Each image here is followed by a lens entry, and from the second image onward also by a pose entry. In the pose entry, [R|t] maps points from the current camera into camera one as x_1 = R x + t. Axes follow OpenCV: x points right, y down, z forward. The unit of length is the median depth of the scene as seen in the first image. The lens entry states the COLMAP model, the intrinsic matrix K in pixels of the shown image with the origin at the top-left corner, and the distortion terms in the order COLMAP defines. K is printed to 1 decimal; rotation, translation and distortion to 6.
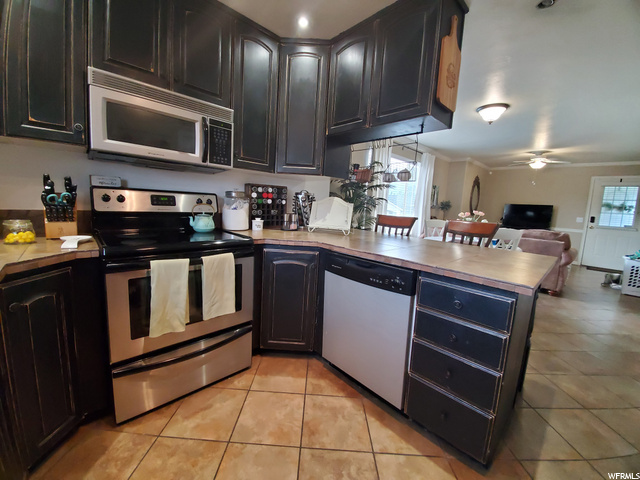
lens RADIAL K [[253.9, 0, 314.4], [0, 253.9, 236.5], [0, 0, 1]] dist [0.008688, -0.014965]
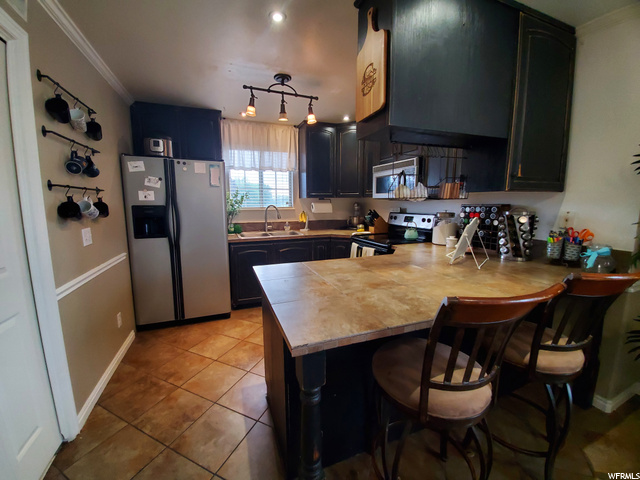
lens RADIAL K [[253.9, 0, 314.4], [0, 253.9, 236.5], [0, 0, 1]] dist [0.008688, -0.014965]
pose [[-0.382046, 0.074583, -0.921129, 1.091850], [-0.131636, 0.982183, 0.134123, -0.151295], [0.914720, 0.172495, -0.365421, 0.934564]]
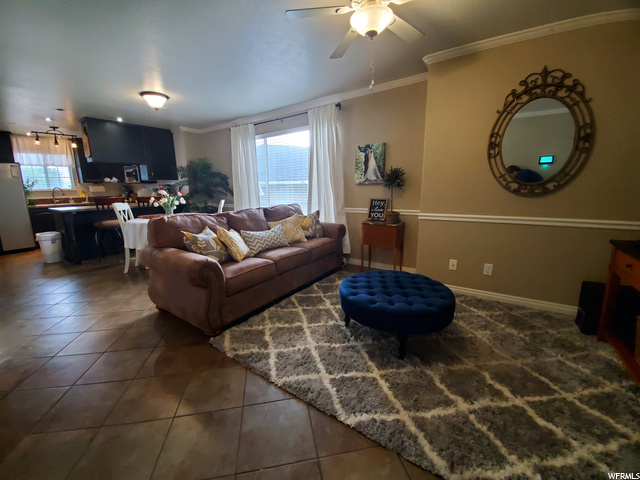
lens RADIAL K [[253.9, 0, 312.1], [0, 253.9, 237.7], [0, 0, 1]] dist [0.014367, -0.019260]
pose [[0.206826, 0.132039, -0.969427, 3.063620], [-0.097631, 0.988691, 0.113834, -0.134265], [0.973494, 0.071103, 0.217378, 2.251317]]
